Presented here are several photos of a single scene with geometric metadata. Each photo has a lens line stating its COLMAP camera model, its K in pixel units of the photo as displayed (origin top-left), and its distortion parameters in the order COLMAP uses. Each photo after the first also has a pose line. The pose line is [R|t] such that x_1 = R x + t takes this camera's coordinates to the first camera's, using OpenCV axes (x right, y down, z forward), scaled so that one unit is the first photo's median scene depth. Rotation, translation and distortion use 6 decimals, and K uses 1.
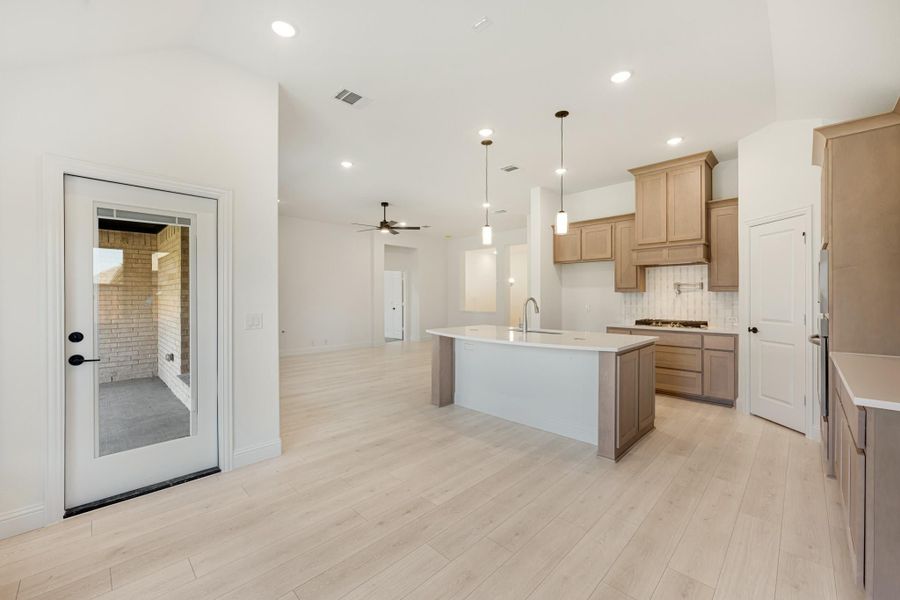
lens RADIAL K [[360.3, 0, 450.0], [0, 360.3, 300.0], [0, 0, 1]] dist [0.001765, 0.000046]
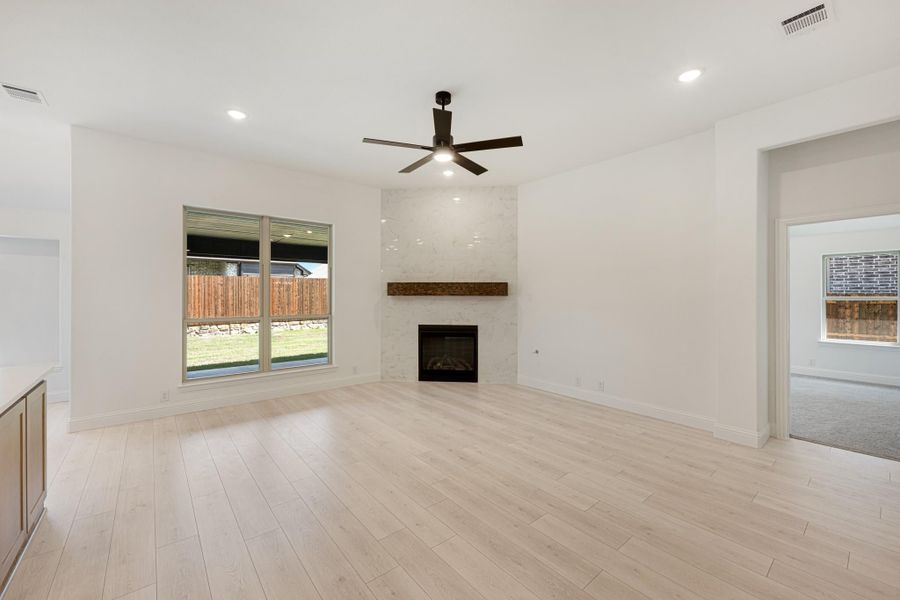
lens RADIAL K [[361.0, 0, 456.4], [0, 361.0, 292.9], [0, 0, 1]] dist [0.000550, 0.000001]
pose [[-0.092326, -0.003613, -0.995722, 0.353752], [-0.011640, 0.999929, -0.002549, -0.028082], [0.995661, 0.011355, -0.092361, 1.401351]]
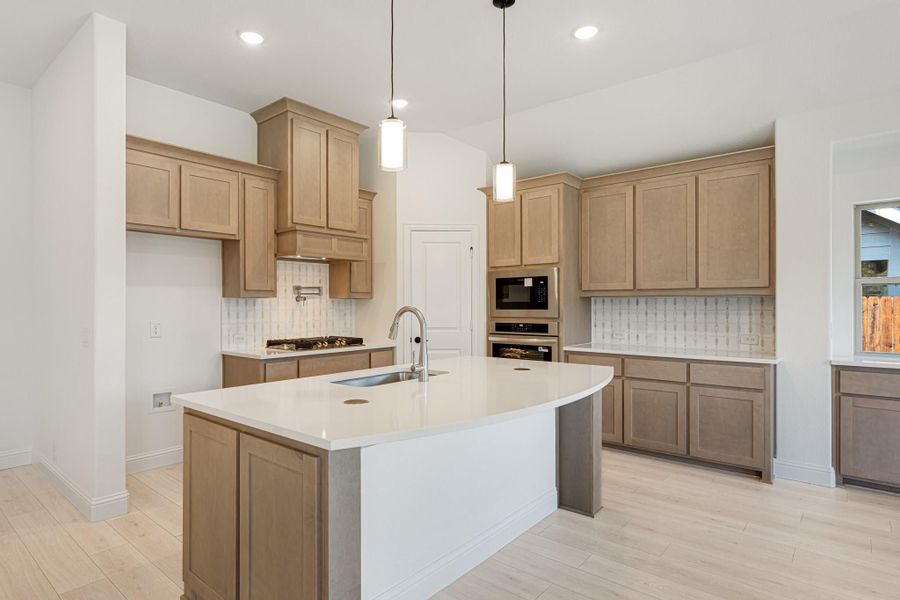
lens RADIAL K [[487.7, 0, 423.2], [0, 487.7, 301.9], [0, 0, 1]] dist [0.001160, 0.000097]
pose [[-0.057371, 0.008186, 0.998319, -0.338858], [0.012339, 0.999896, -0.007490, -0.005272], [-0.998277, 0.011889, -0.057466, 0.810876]]
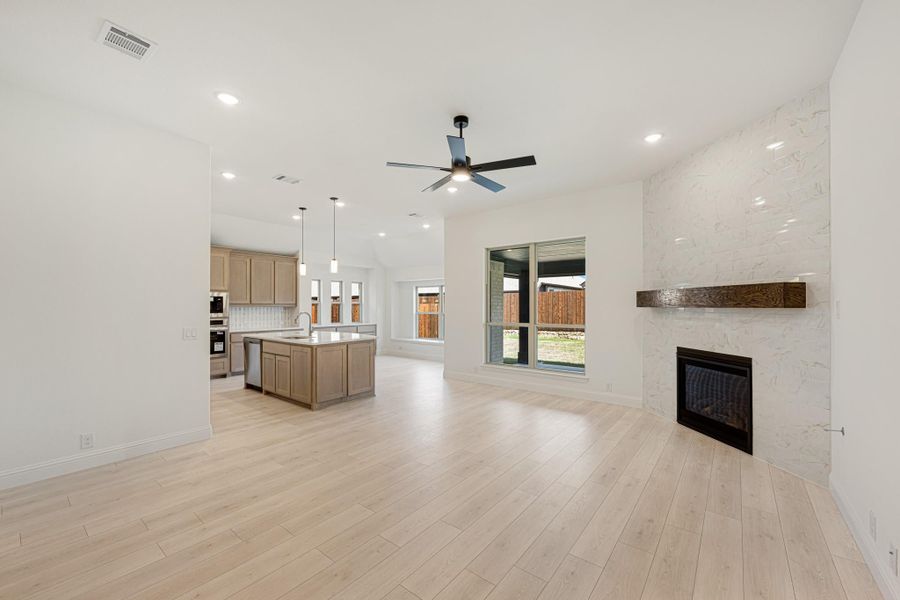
lens RADIAL K [[362.3, 0, 450.5], [0, 362.3, 304.9], [0, 0, 1]] dist [-0.000839, -0.000228]
pose [[-0.993754, 0.002209, -0.111571, -0.149574], [0.001439, 0.999975, 0.006981, -0.032831], [0.111584, 0.006777, -0.993732, 1.955943]]
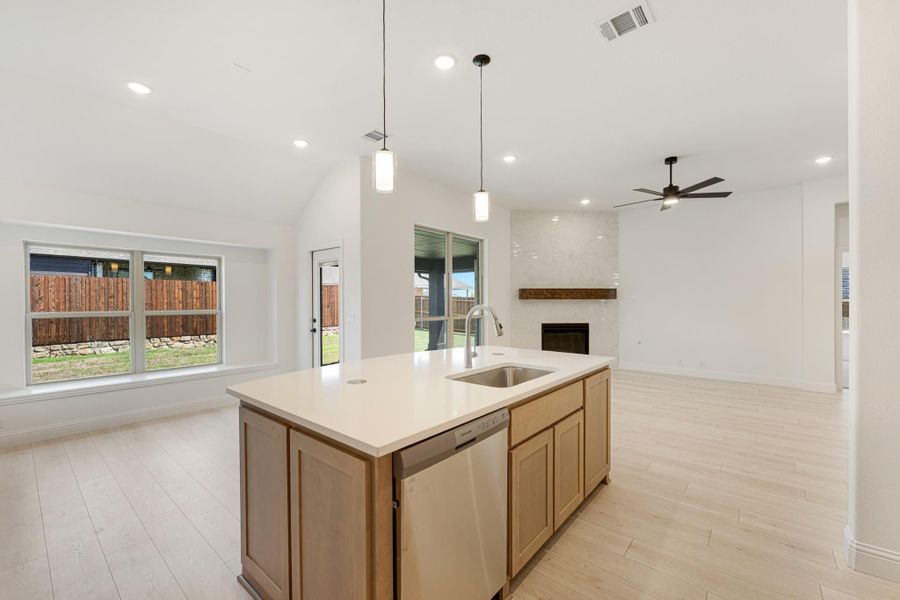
lens RADIAL K [[362.3, 0, 450.5], [0, 362.3, 304.9], [0, 0, 1]] dist [-0.000839, -0.000228]
pose [[0.070104, 0.007214, -0.997514, 0.591616], [-0.007990, 0.999946, 0.006670, -0.006052], [0.997508, 0.007503, 0.070158, 0.733865]]
